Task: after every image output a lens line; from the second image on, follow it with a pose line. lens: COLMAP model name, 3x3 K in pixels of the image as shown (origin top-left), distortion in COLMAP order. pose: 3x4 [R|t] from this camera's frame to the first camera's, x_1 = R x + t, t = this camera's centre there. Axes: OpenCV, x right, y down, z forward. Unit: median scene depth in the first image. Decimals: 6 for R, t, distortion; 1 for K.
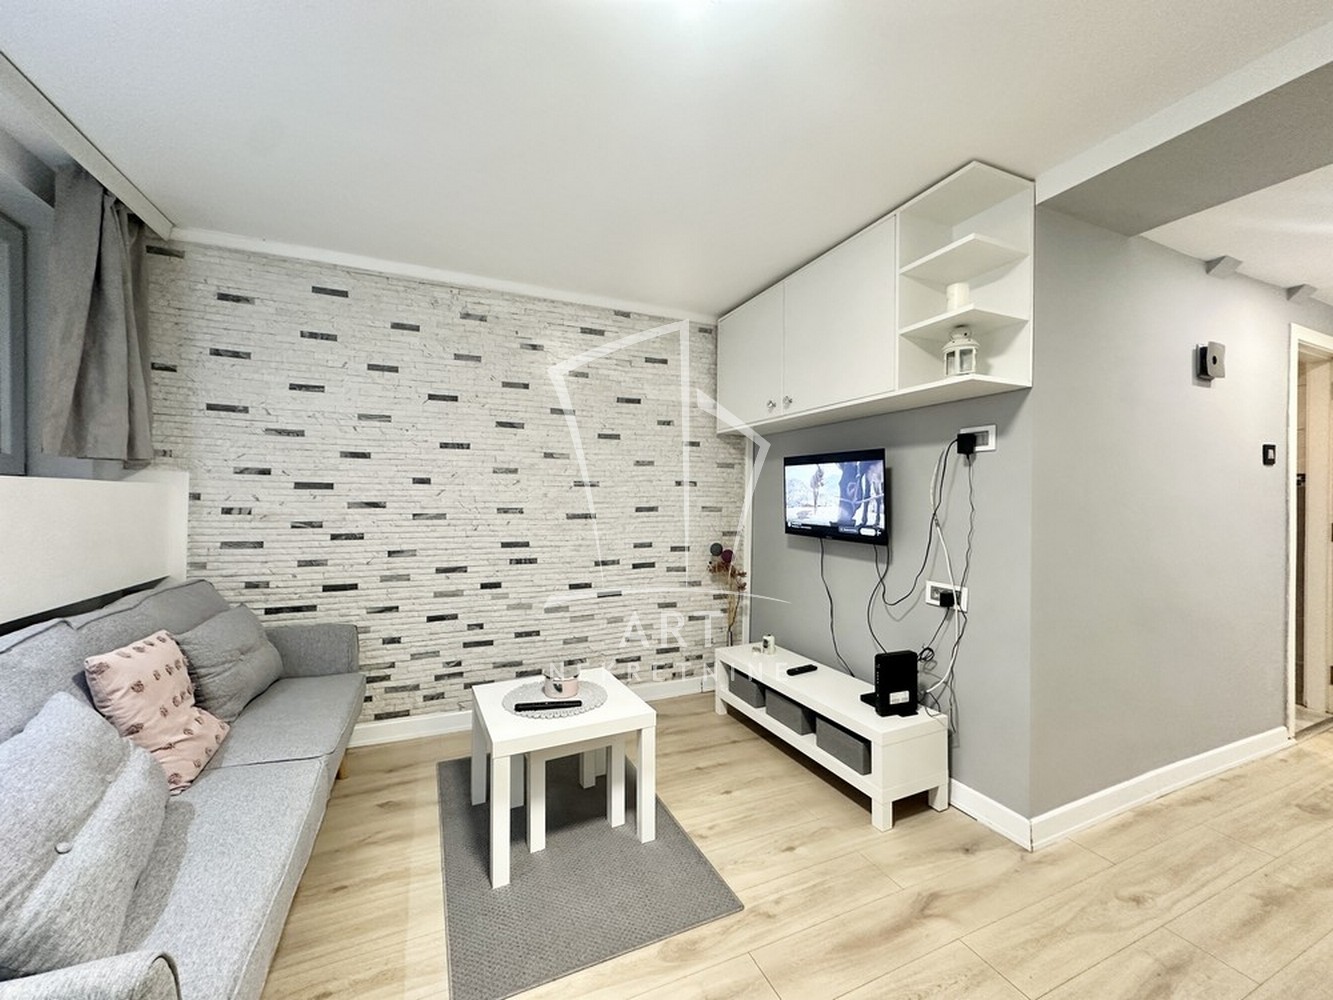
lens RADIAL K [[530.9, 0, 665.4], [0, 530.9, 496.7], [0, 0, 1]] dist [0.000763, -0.000036]
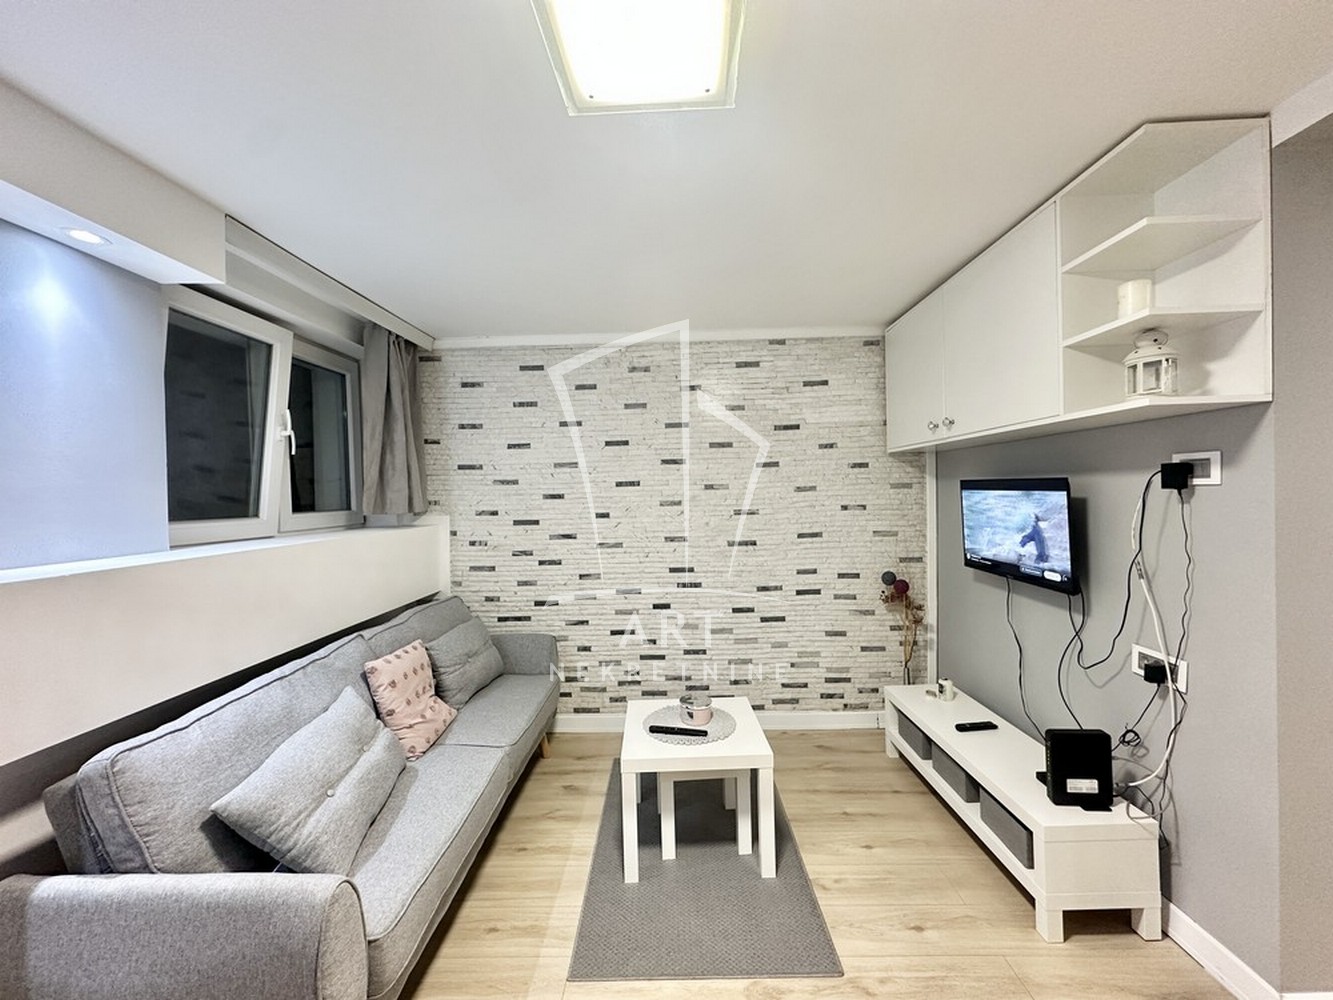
lens RADIAL K [[530.9, 0, 665.4], [0, 530.9, 496.7], [0, 0, 1]] dist [0.000763, -0.000036]
pose [[0.905170, -0.026624, -0.424215, 0.187418], [0.032188, 0.999464, 0.005955, -0.082149], [0.423830, -0.019045, 0.905542, -0.008537]]
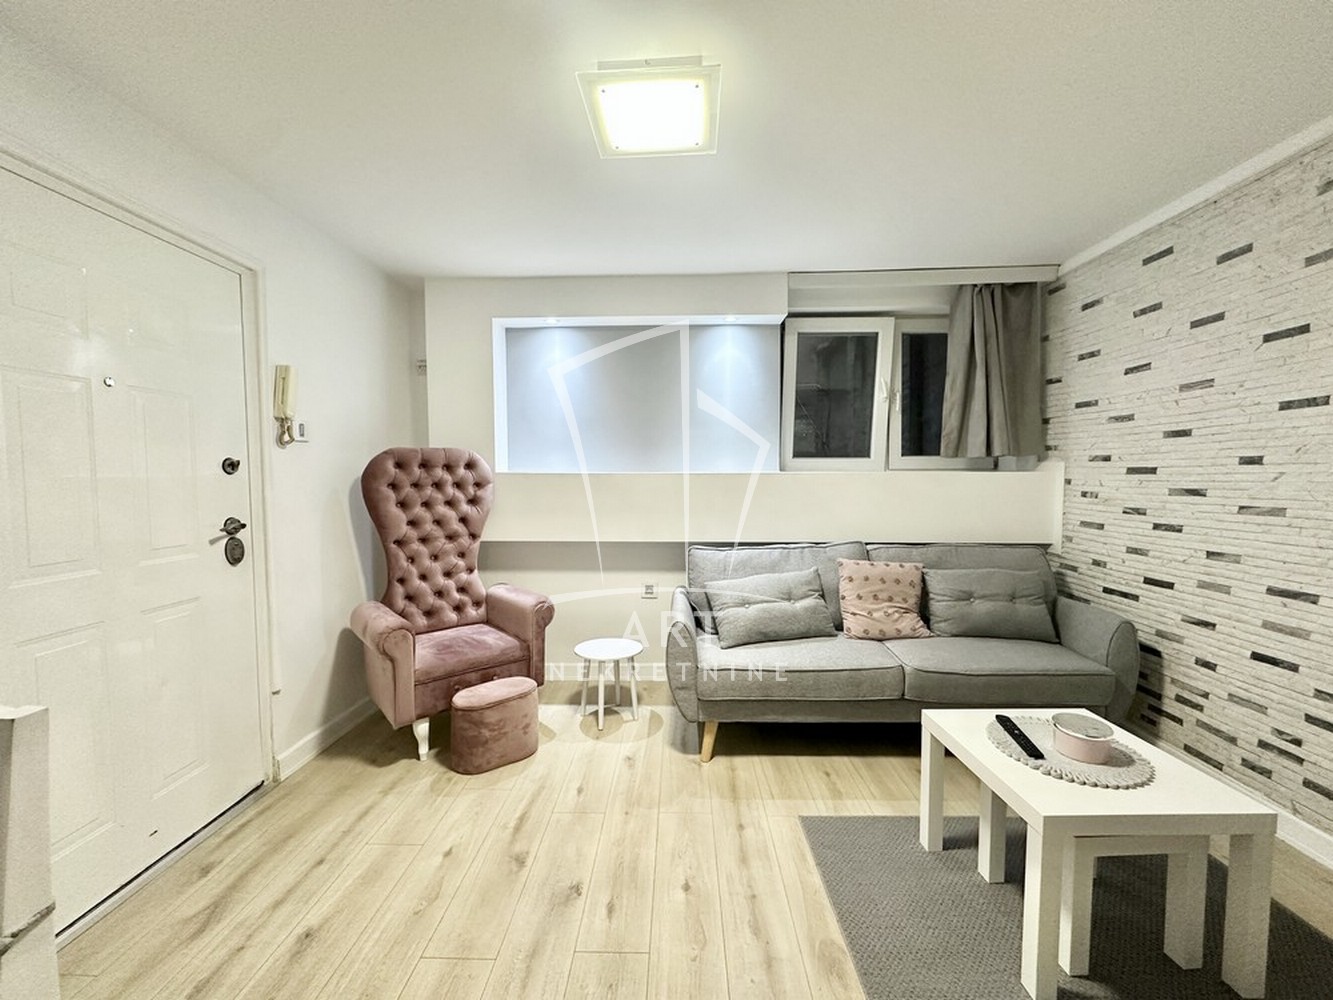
lens RADIAL K [[530.9, 0, 665.4], [0, 530.9, 496.7], [0, 0, 1]] dist [0.000763, -0.000036]
pose [[-0.427470, 0.028988, -0.903565, 0.584647], [0.002284, 0.999517, 0.030986, -0.005581], [0.904027, 0.011182, -0.427330, 0.659944]]
